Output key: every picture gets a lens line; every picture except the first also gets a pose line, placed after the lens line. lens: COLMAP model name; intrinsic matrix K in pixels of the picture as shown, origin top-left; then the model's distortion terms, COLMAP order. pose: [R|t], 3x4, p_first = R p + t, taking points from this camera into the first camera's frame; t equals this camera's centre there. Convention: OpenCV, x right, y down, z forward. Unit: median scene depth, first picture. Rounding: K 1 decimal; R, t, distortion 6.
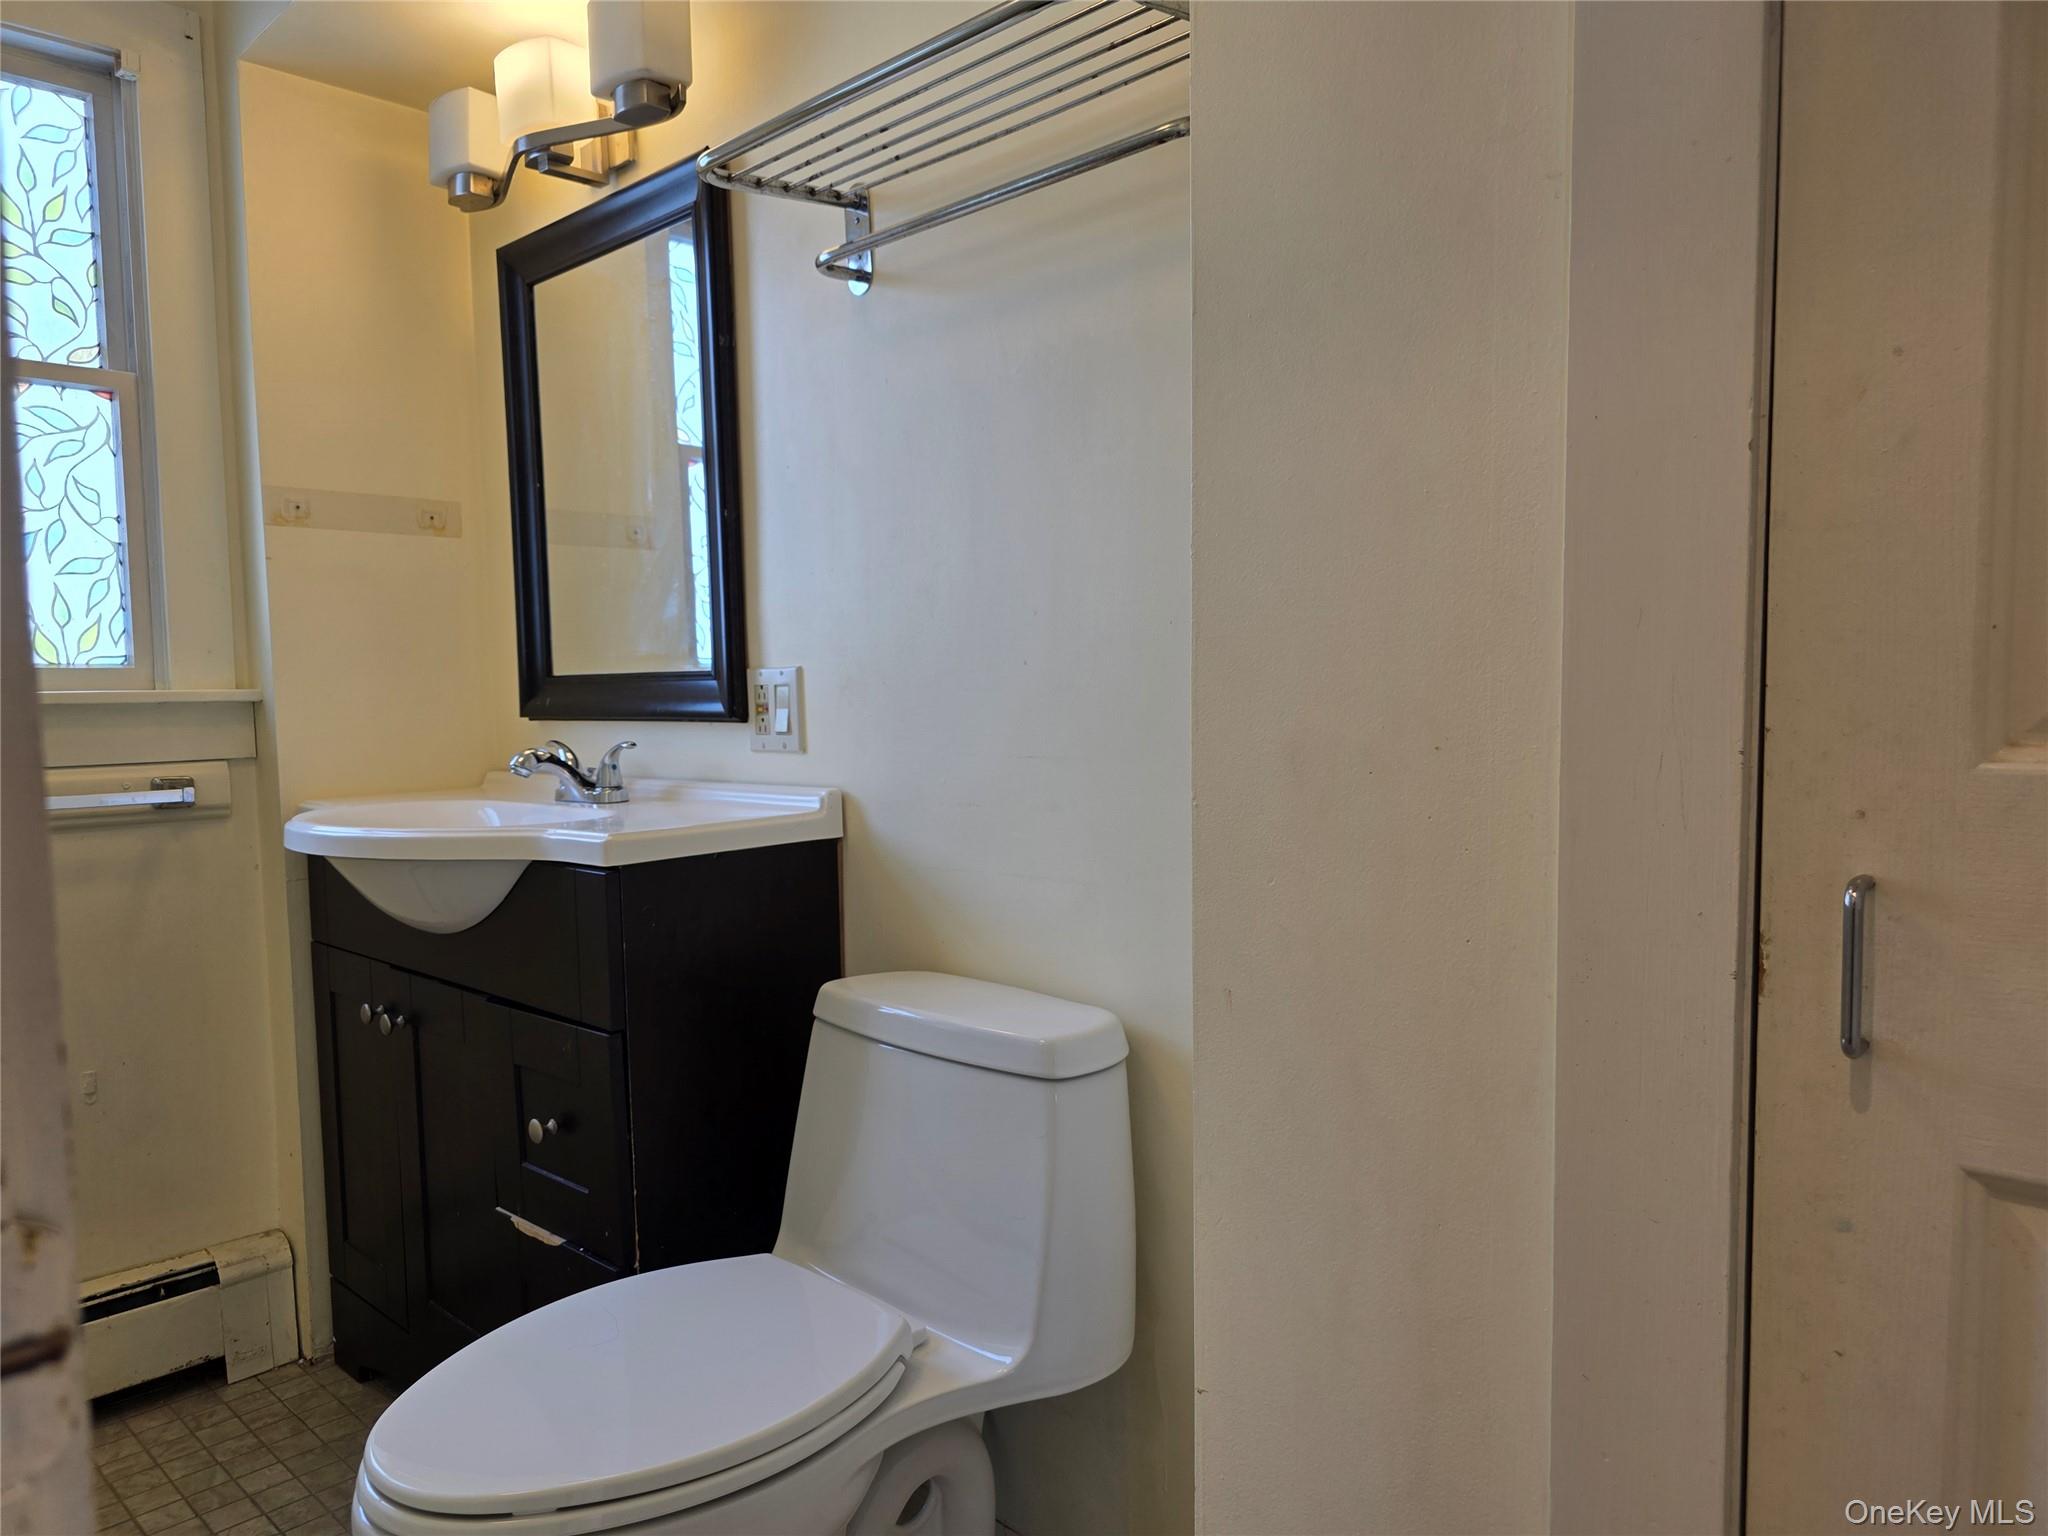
lens RADIAL K [[1385.7, 0, 1024.0], [0, 1385.7, 768.0], [0, 0, 1]] dist [0.004203, -0.004536]
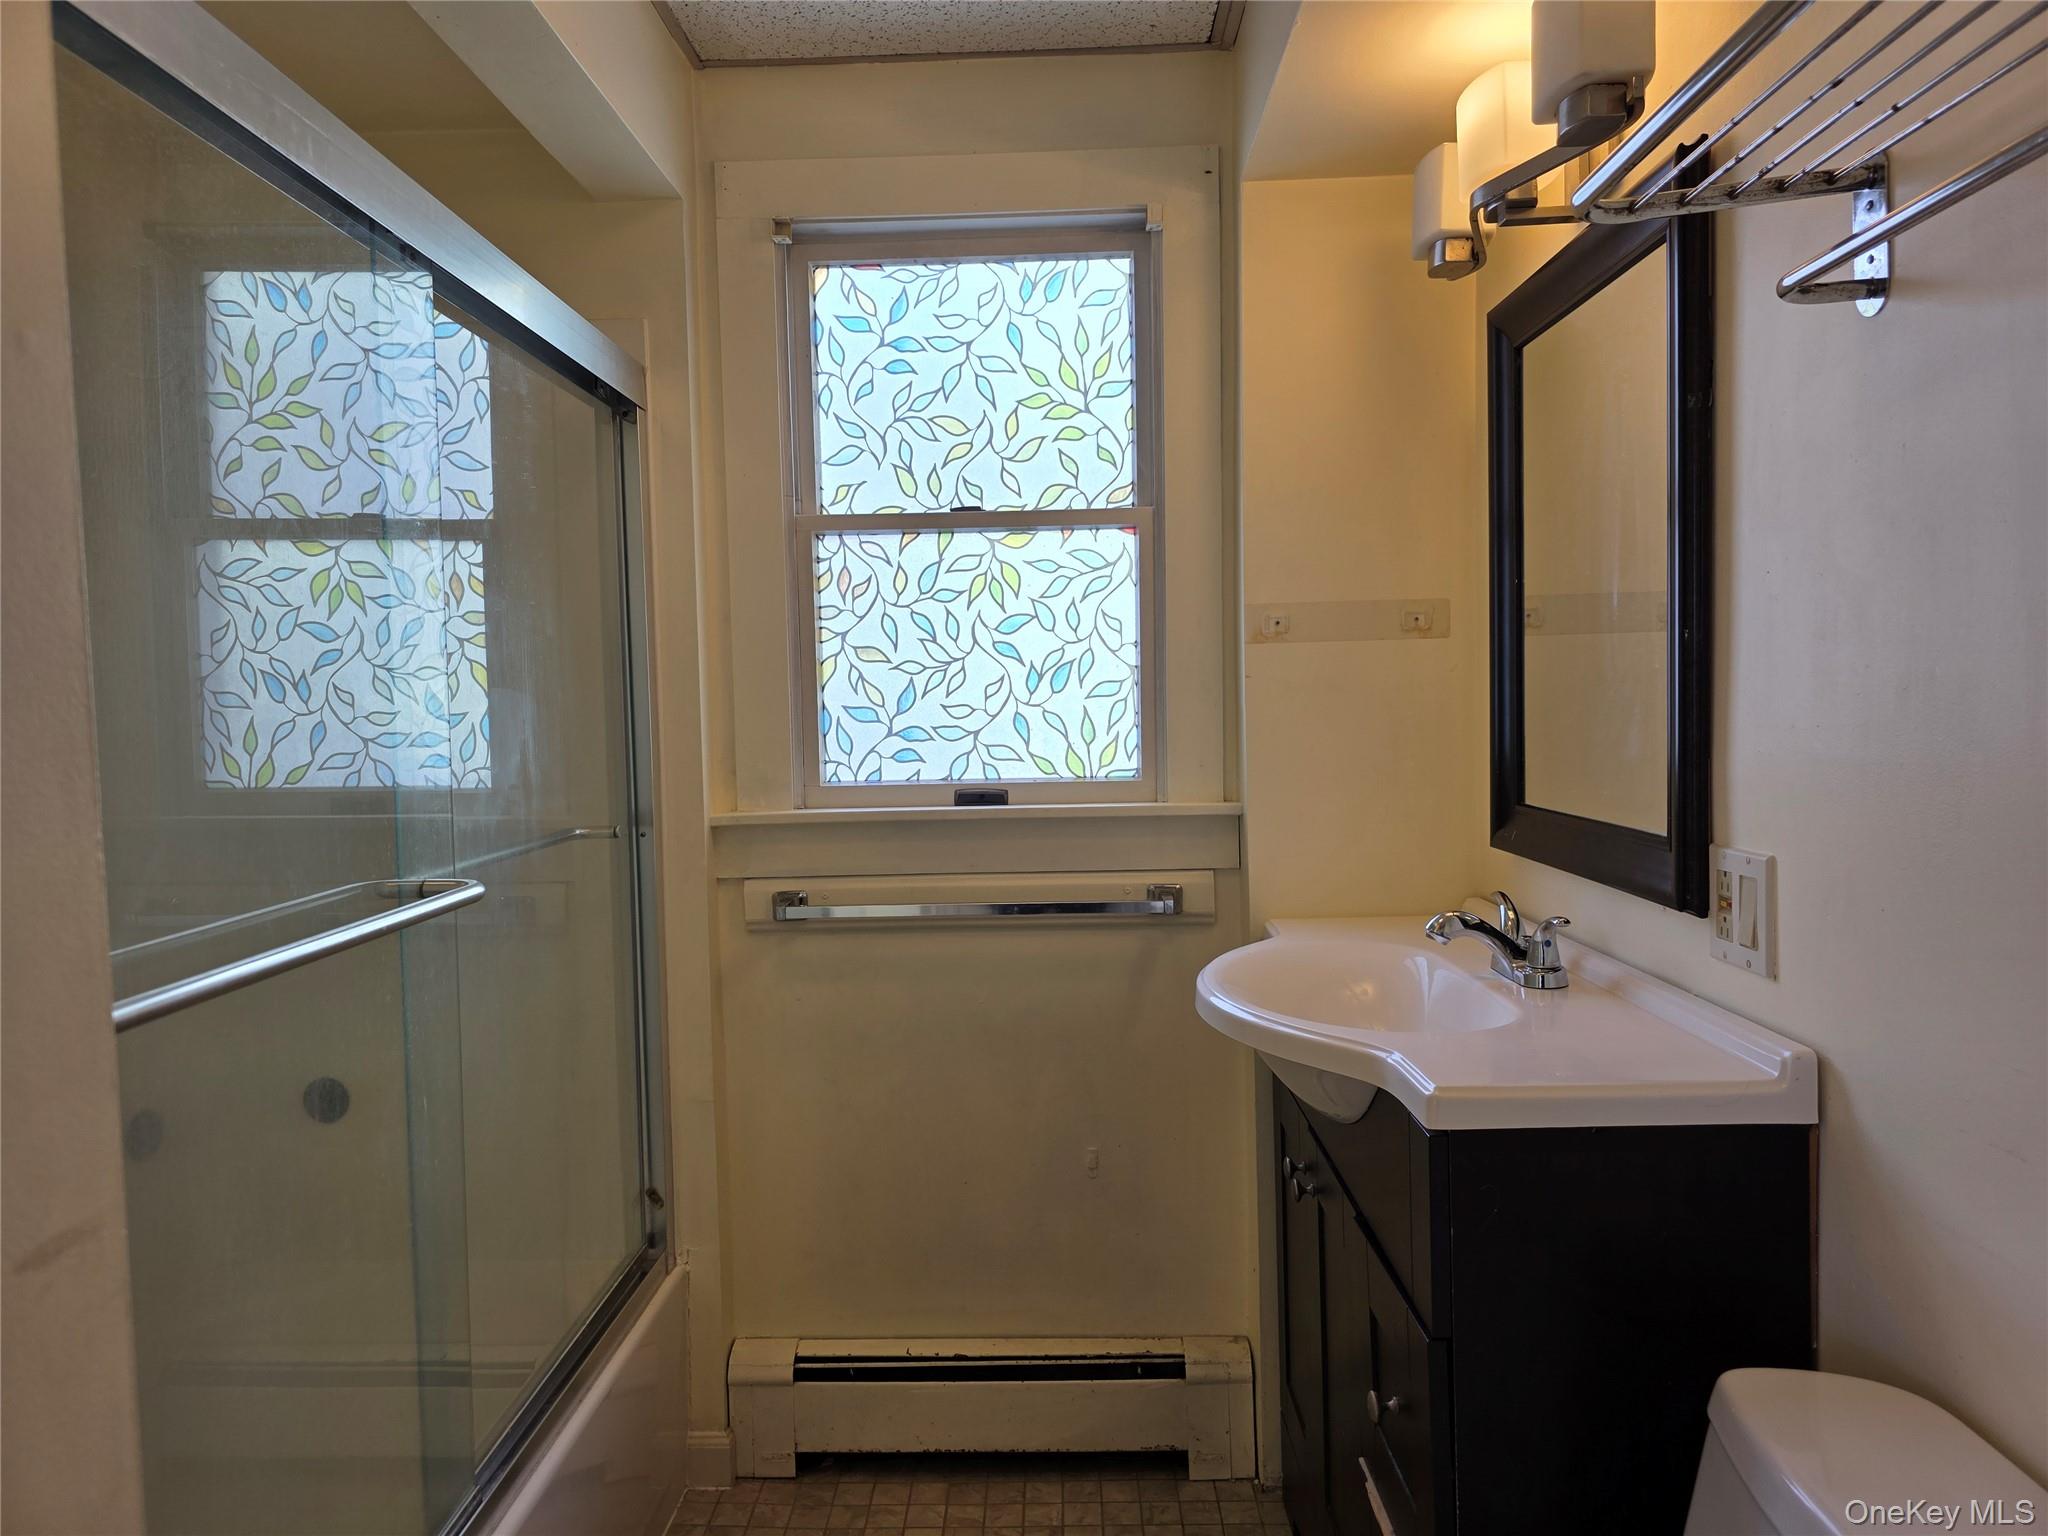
lens RADIAL K [[1376.7, 0, 1023.9], [0, 1376.7, 764.9], [0, 0, 1]] dist [0.070319, -0.070861]
pose [[0.675562, 0.038073, -0.736320, 0.086614], [-0.034768, 0.999200, 0.019767, -0.103743], [0.736483, 0.012247, 0.676345, 0.208847]]
